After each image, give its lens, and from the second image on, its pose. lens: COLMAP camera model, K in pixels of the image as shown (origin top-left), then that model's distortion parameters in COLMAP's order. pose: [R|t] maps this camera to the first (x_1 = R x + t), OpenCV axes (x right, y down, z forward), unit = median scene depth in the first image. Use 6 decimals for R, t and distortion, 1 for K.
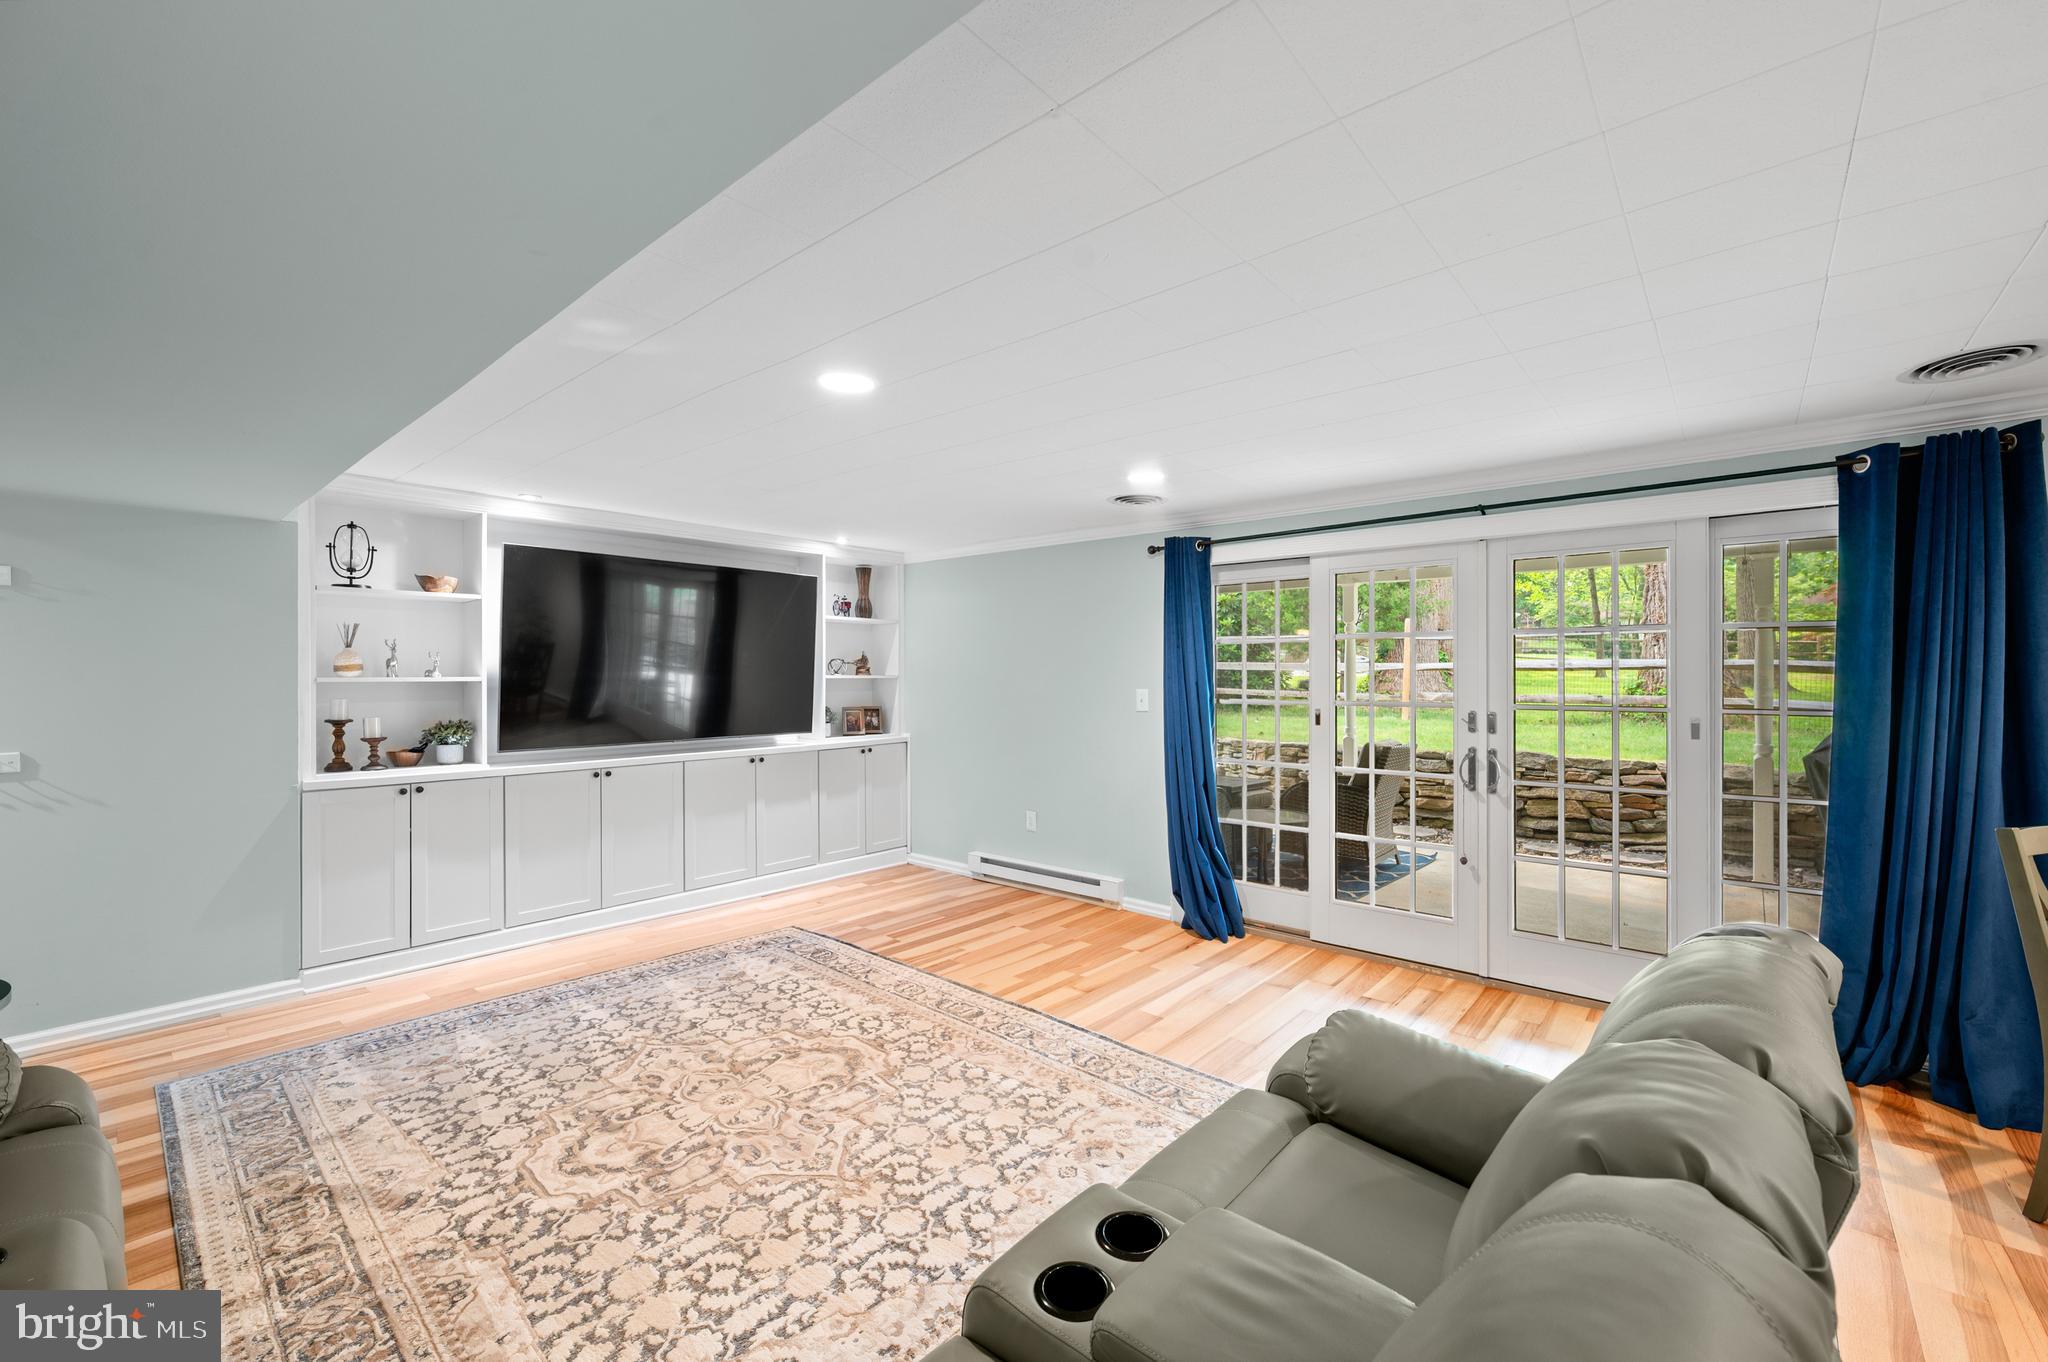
lens RADIAL K [[827.5, 0, 1037.6], [0, 827.5, 674.4], [0, 0, 1]] dist [-0.000787, 0.000296]
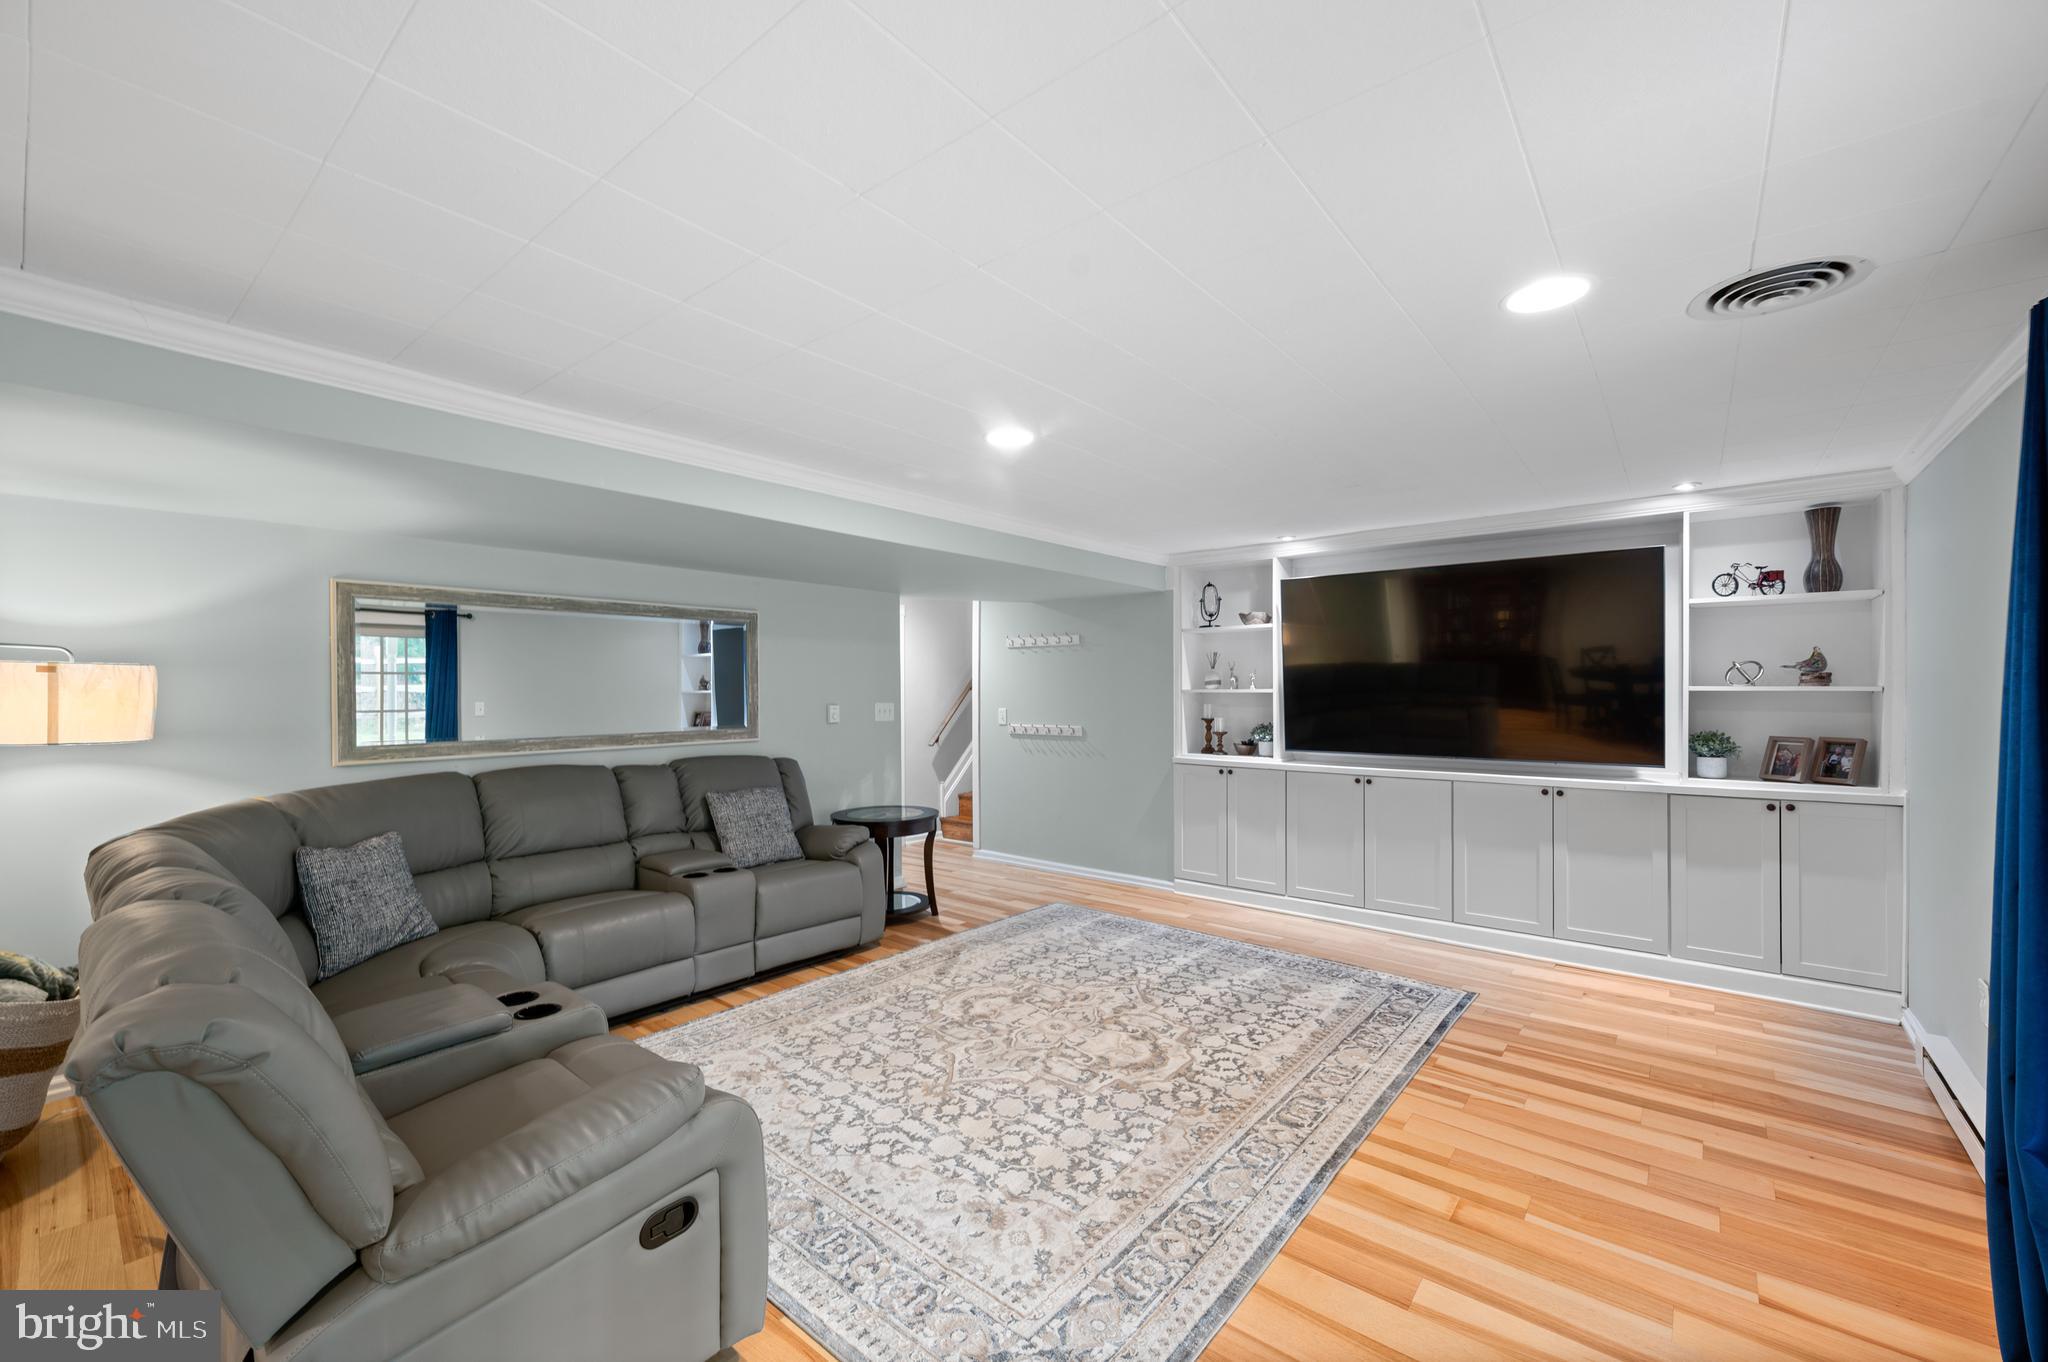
lens RADIAL K [[827.5, 0, 1037.2], [0, 827.5, 691.8], [0, 0, 1]] dist [-0.000787, 0.000296]
pose [[0.030848, 0.005555, -0.999509, 0.667229], [0.004241, 0.999975, 0.005689, -0.001739], [0.999515, -0.004414, 0.030824, 0.707508]]
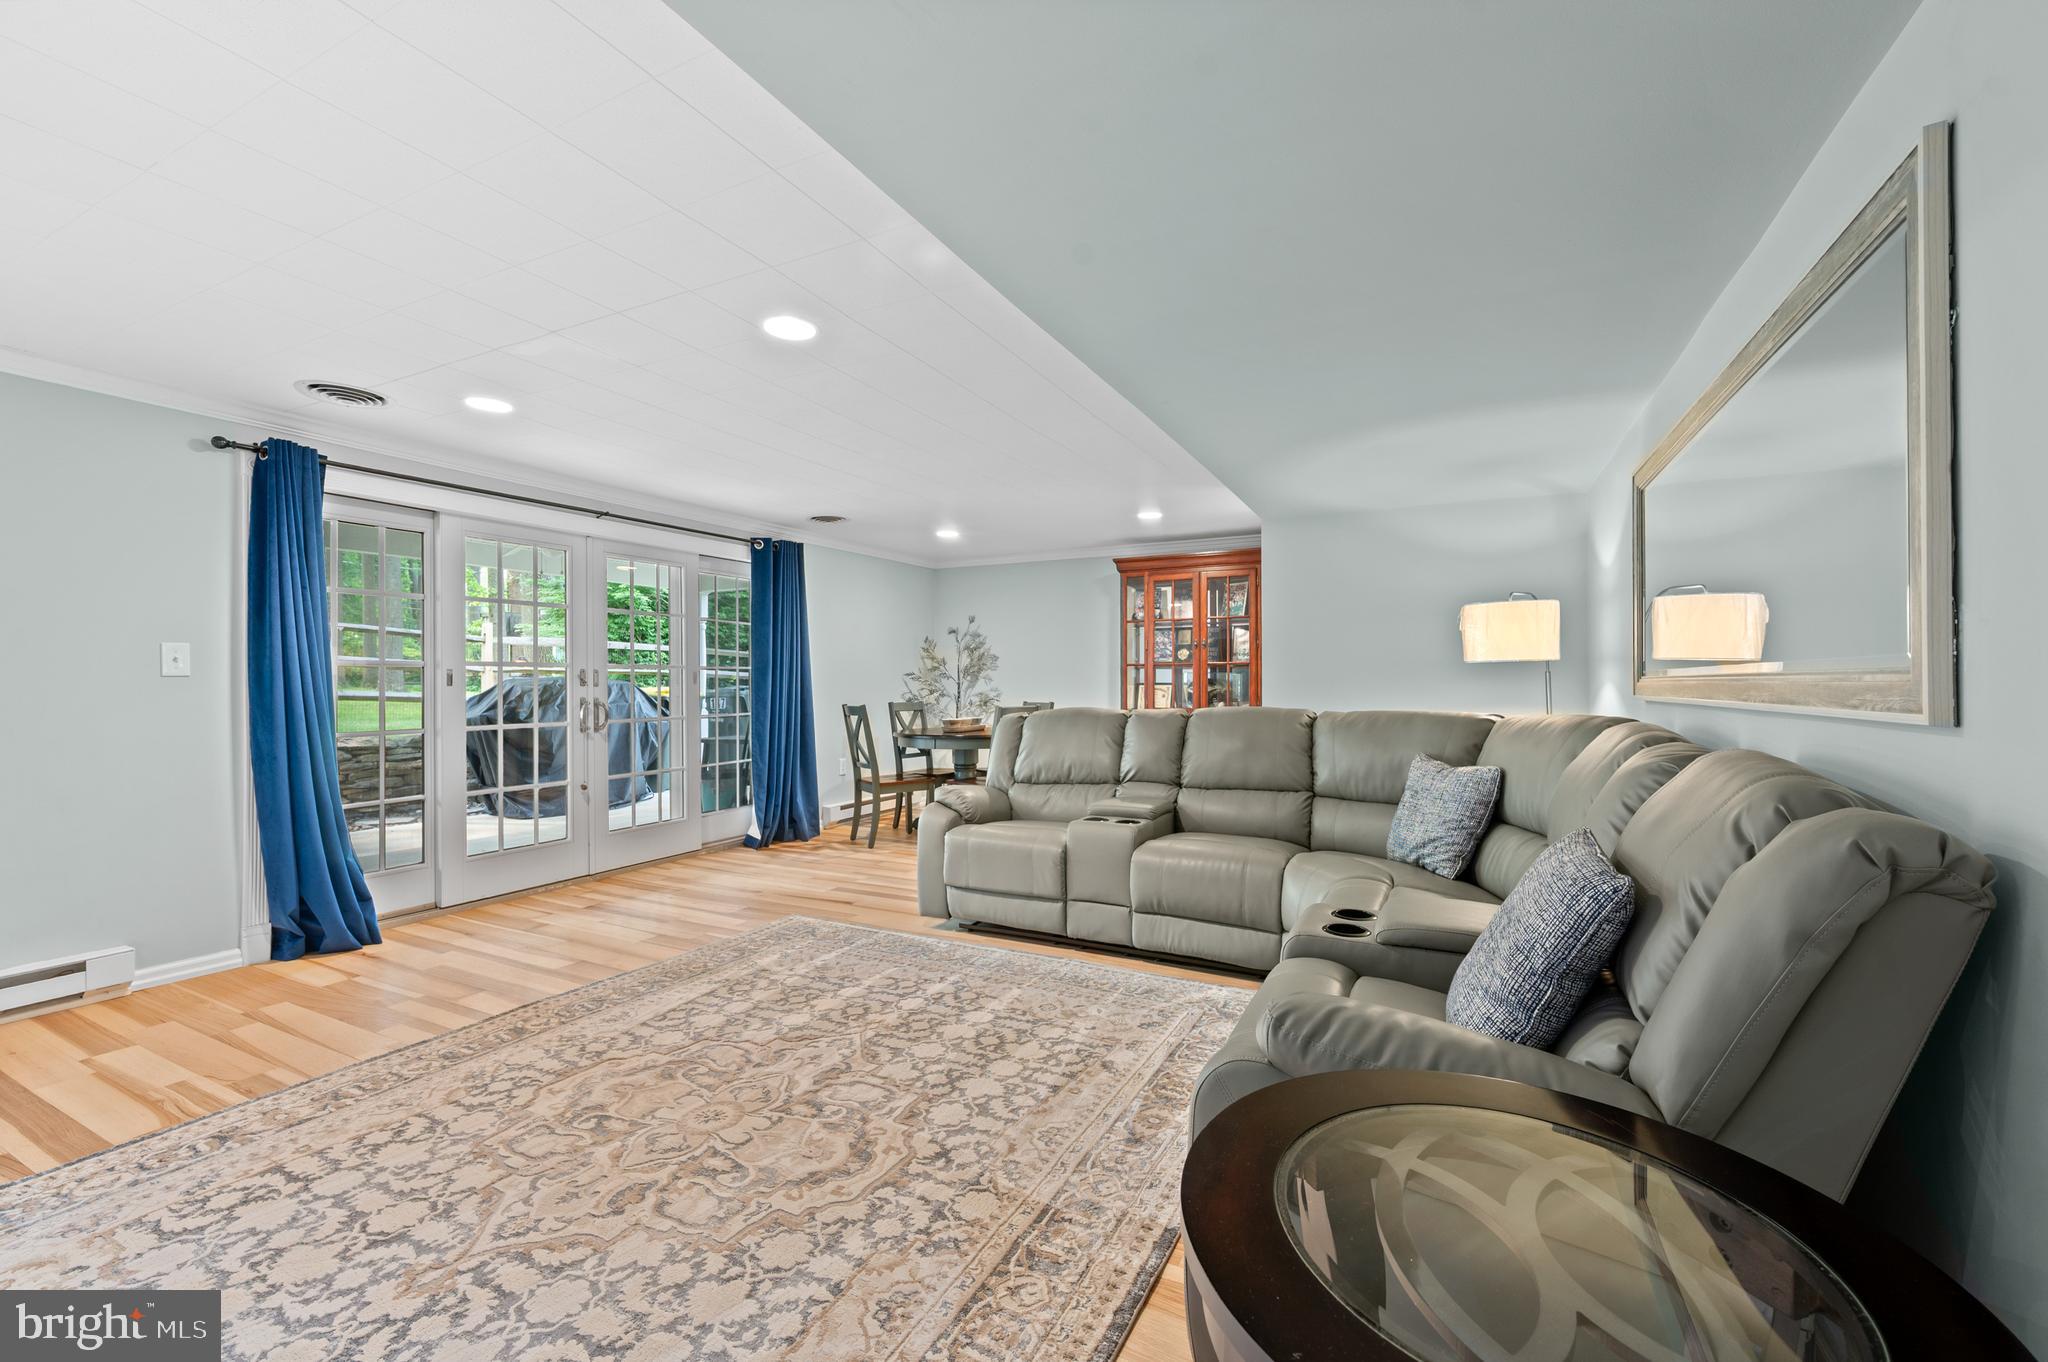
lens RADIAL K [[827.5, 0, 1034.5], [0, 827.5, 691.0], [0, 0, 1]] dist [-0.000787, 0.000296]
pose [[-0.235570, -0.009425, 0.971812, -0.931017], [0.000544, 0.999952, 0.009830, 0.069167], [-0.971857, 0.002845, -0.235554, 0.668529]]
